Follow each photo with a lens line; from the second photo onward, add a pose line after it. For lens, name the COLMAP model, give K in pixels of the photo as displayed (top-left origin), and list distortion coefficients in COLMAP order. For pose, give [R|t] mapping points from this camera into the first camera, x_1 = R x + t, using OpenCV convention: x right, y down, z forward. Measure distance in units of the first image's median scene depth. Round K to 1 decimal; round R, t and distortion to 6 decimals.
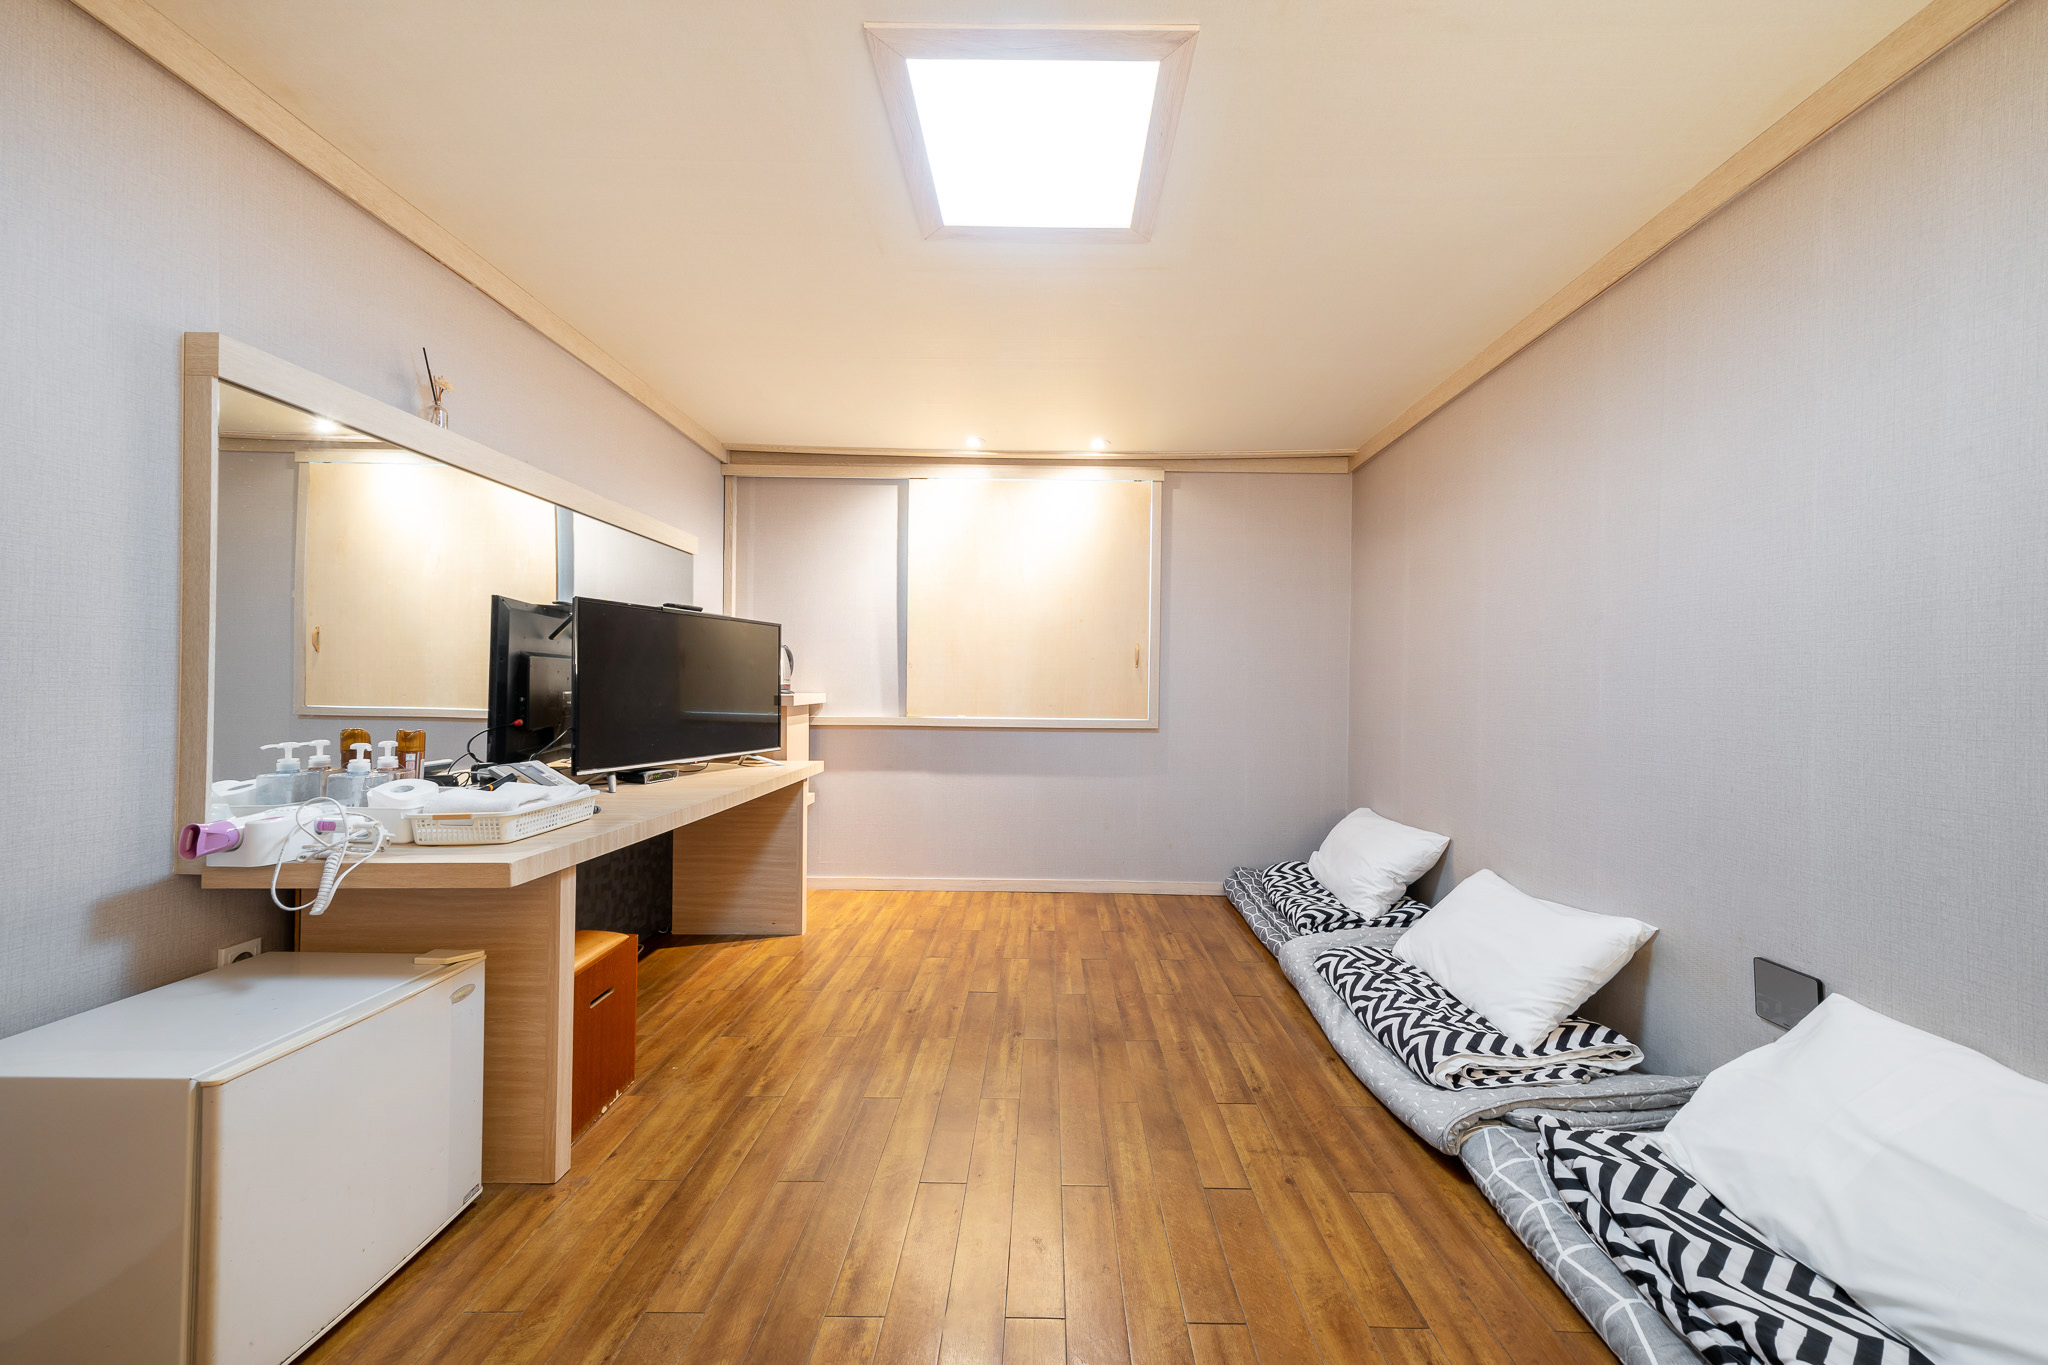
lens RADIAL K [[711.0, 0, 1051.9], [0, 711.0, 691.4], [0, 0, 1]] dist [0.004810, -0.000403]
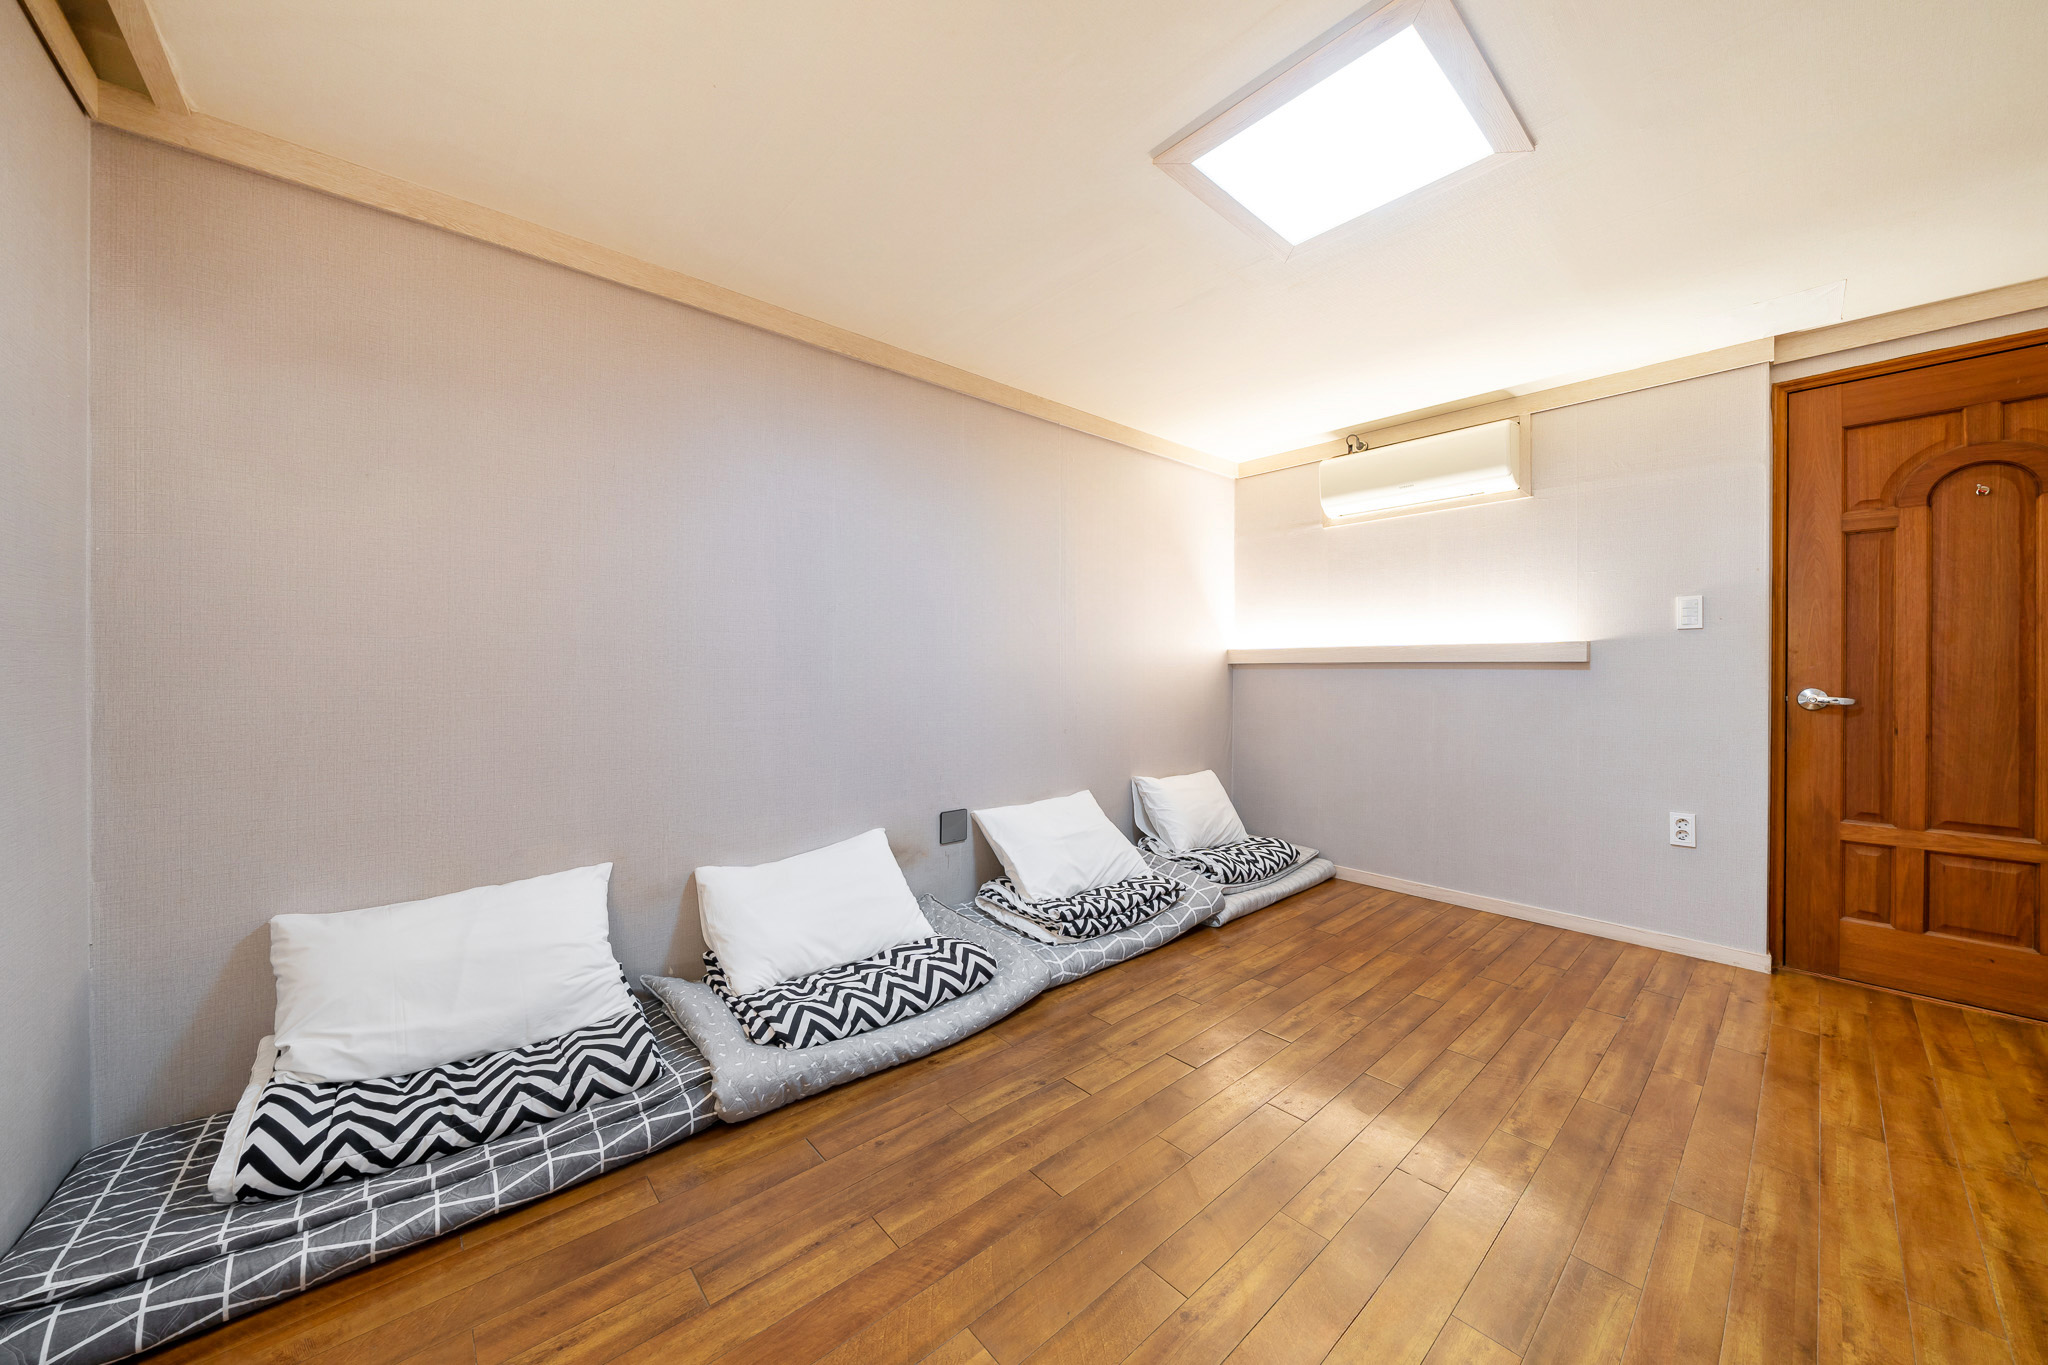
lens RADIAL K [[711.0, 0, 1053.5], [0, 711.0, 676.5], [0, 0, 1]] dist [0.004810, -0.000403]
pose [[-0.673580, -0.011755, 0.739021, -0.355622], [0.005244, 0.999772, 0.020682, -0.000163], [-0.739096, 0.017806, -0.673365, 1.378724]]
